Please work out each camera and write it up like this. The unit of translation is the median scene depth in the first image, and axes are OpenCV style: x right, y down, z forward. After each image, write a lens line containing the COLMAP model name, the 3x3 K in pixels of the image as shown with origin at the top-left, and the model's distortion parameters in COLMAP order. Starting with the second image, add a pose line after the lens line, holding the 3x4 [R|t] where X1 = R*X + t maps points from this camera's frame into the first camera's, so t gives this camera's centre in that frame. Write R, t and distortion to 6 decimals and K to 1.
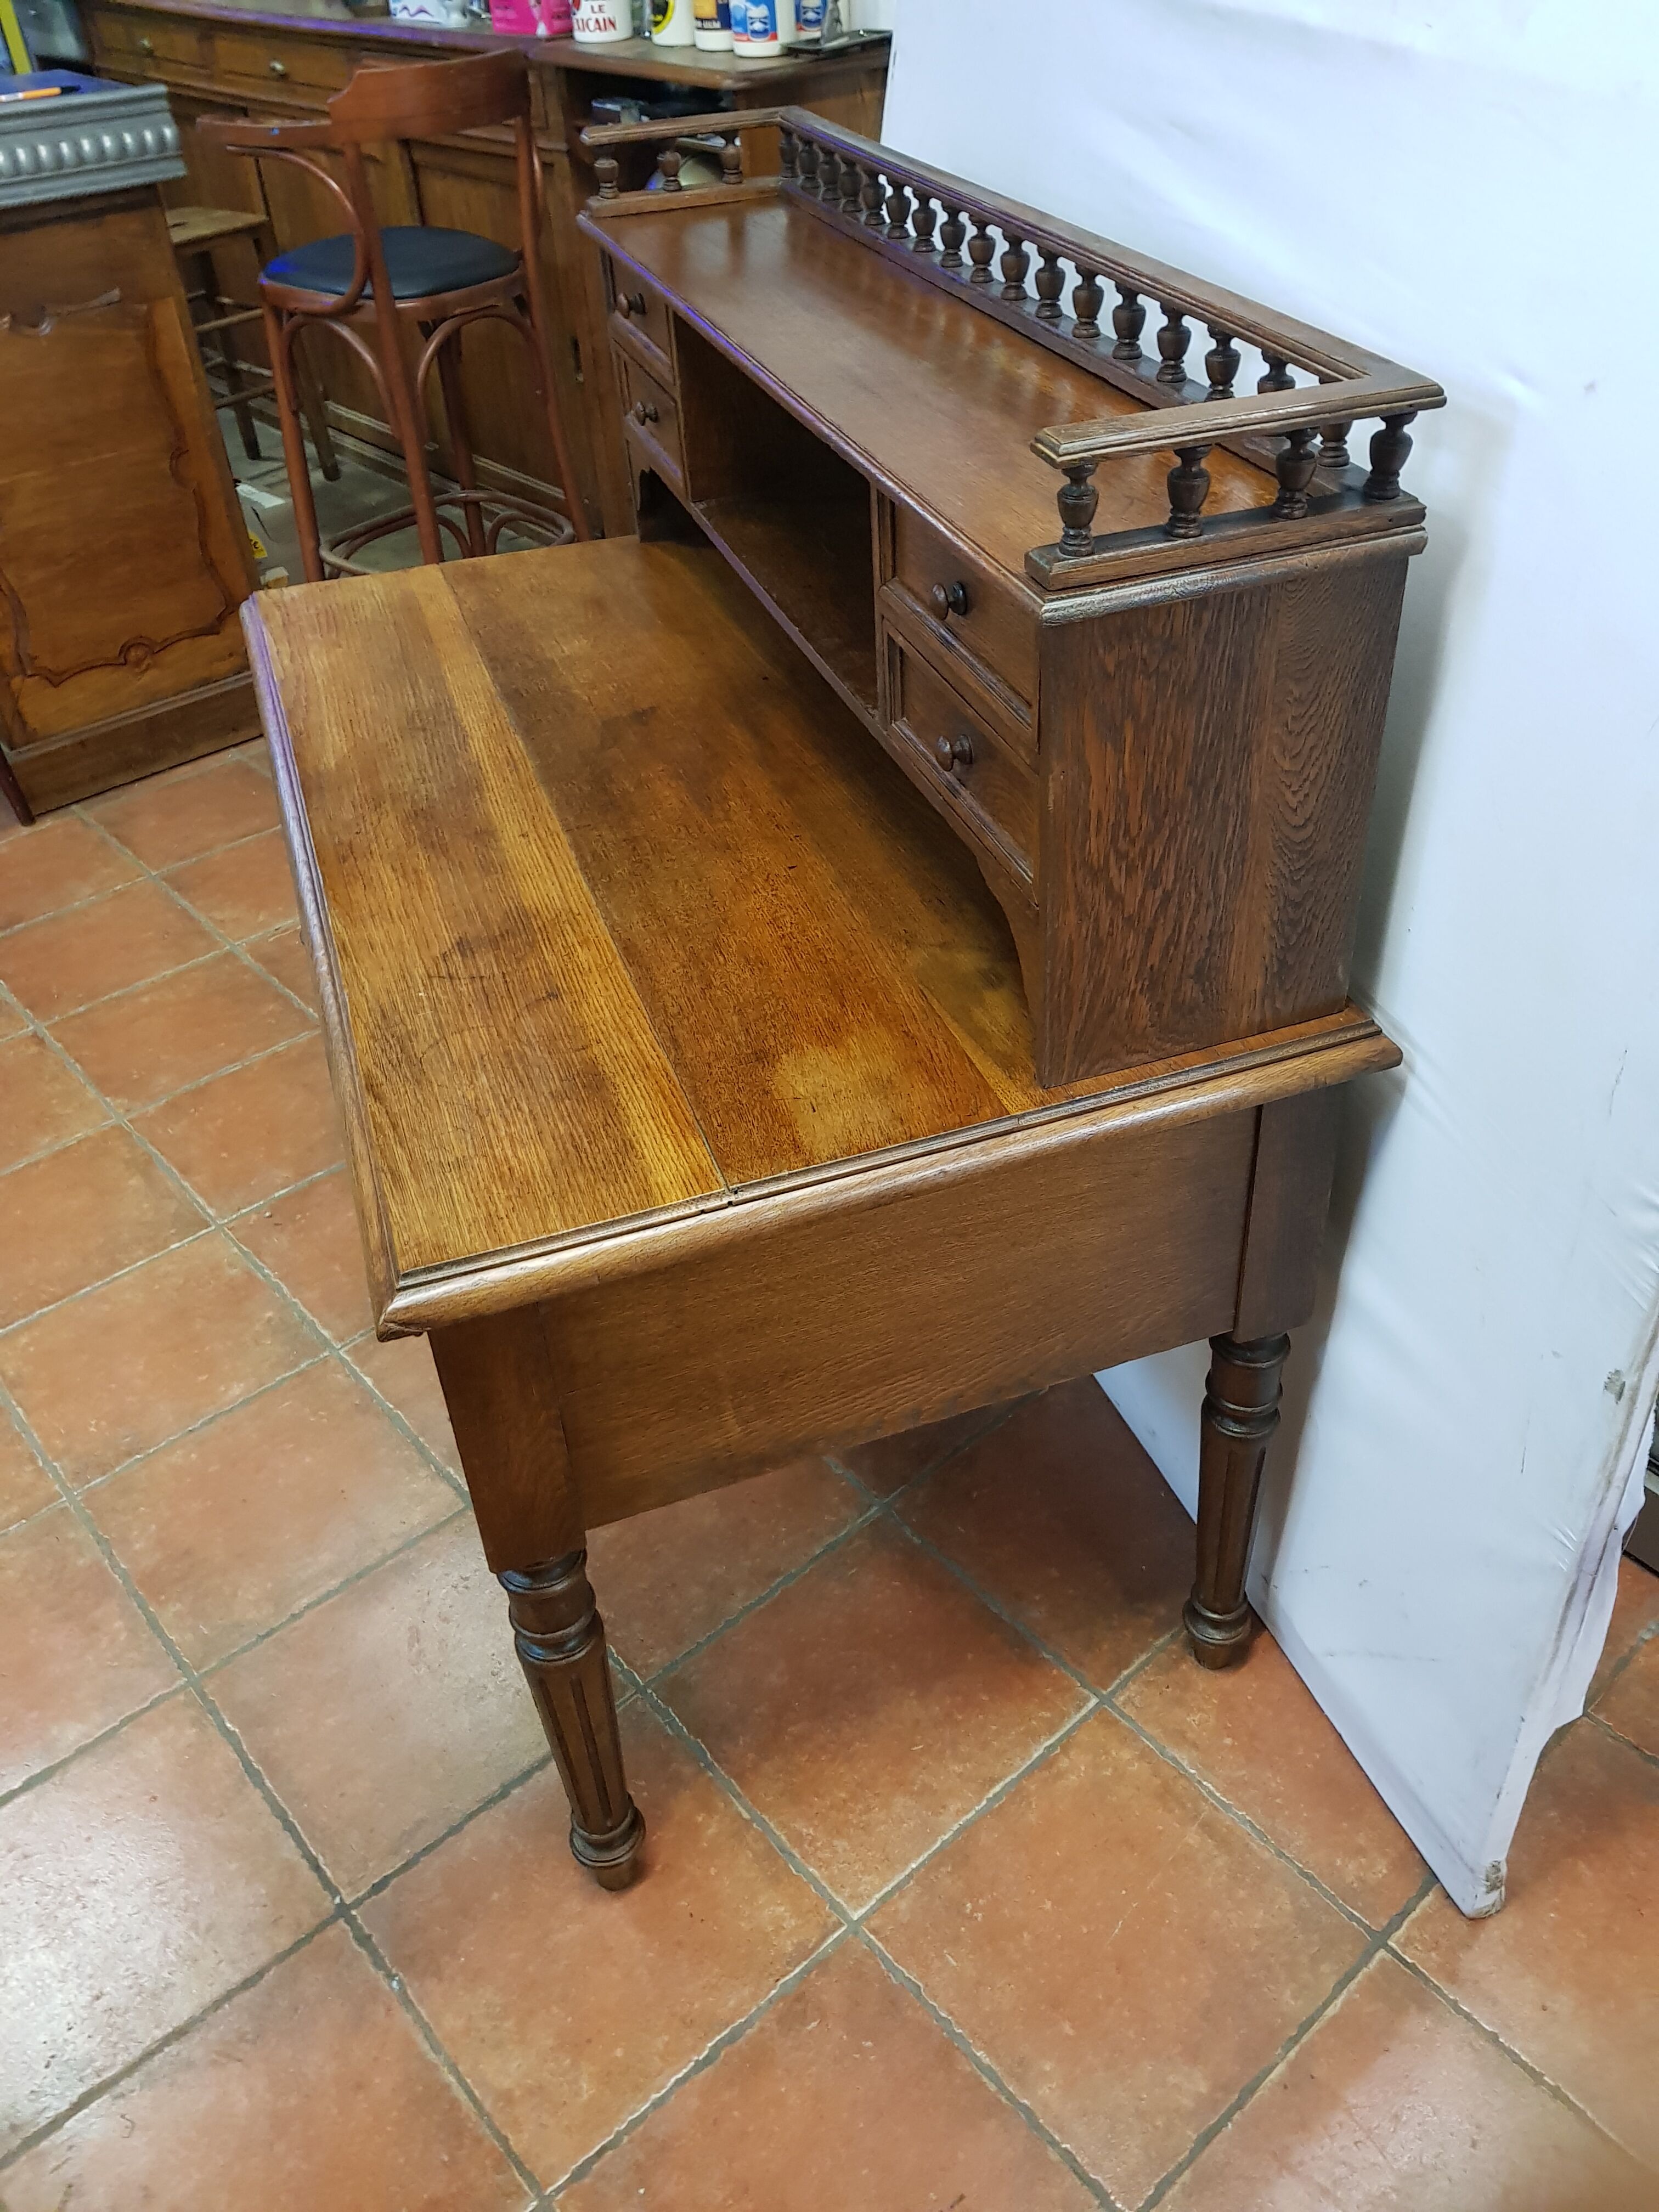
lens RADIAL K [[1726.4, 0, 886.0], [0, 1726.4, 1104.0], [0, 0, 1]] dist [0.066515, -0.121743]
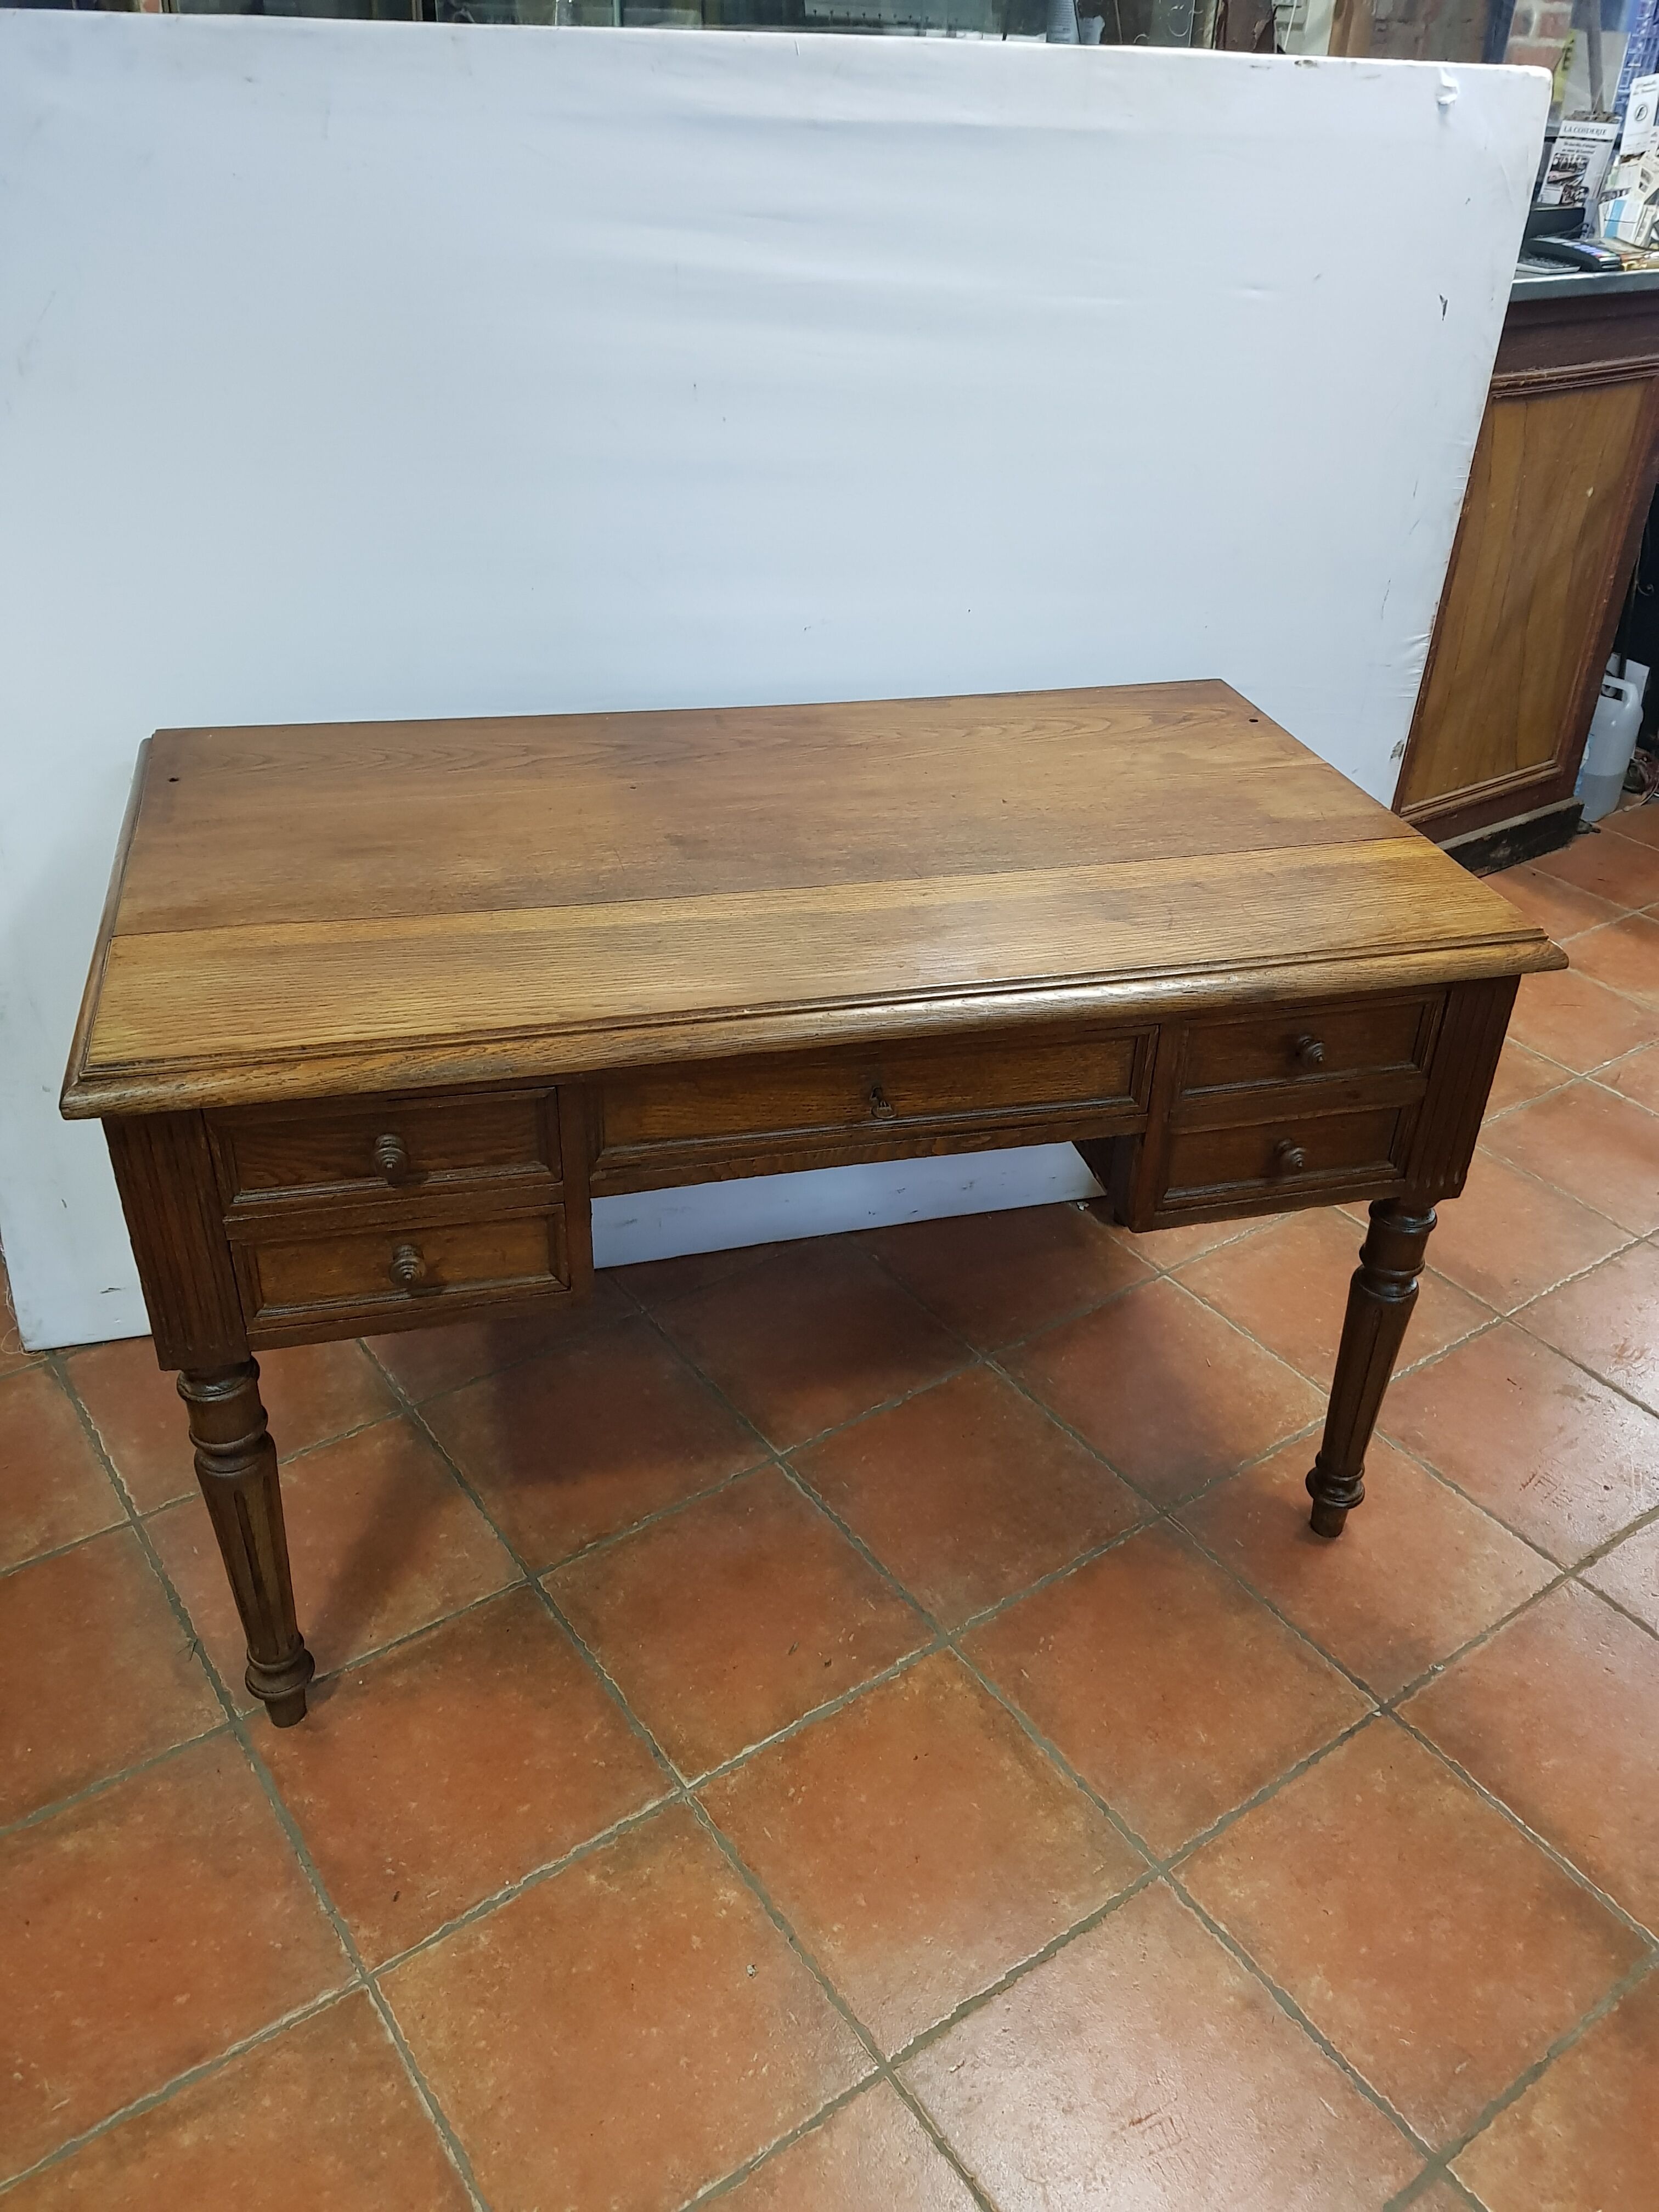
lens RADIAL K [[1746.6, 0, 872.5], [0, 1746.6, 1108.9], [0, 0, 1]] dist [0.041728, -0.067708]
pose [[0.086700, -0.501208, 0.860973, -1.124013], [0.571105, 0.733128, 0.369274, -0.443953], [-0.816286, 0.459689, 0.349804, 0.676441]]
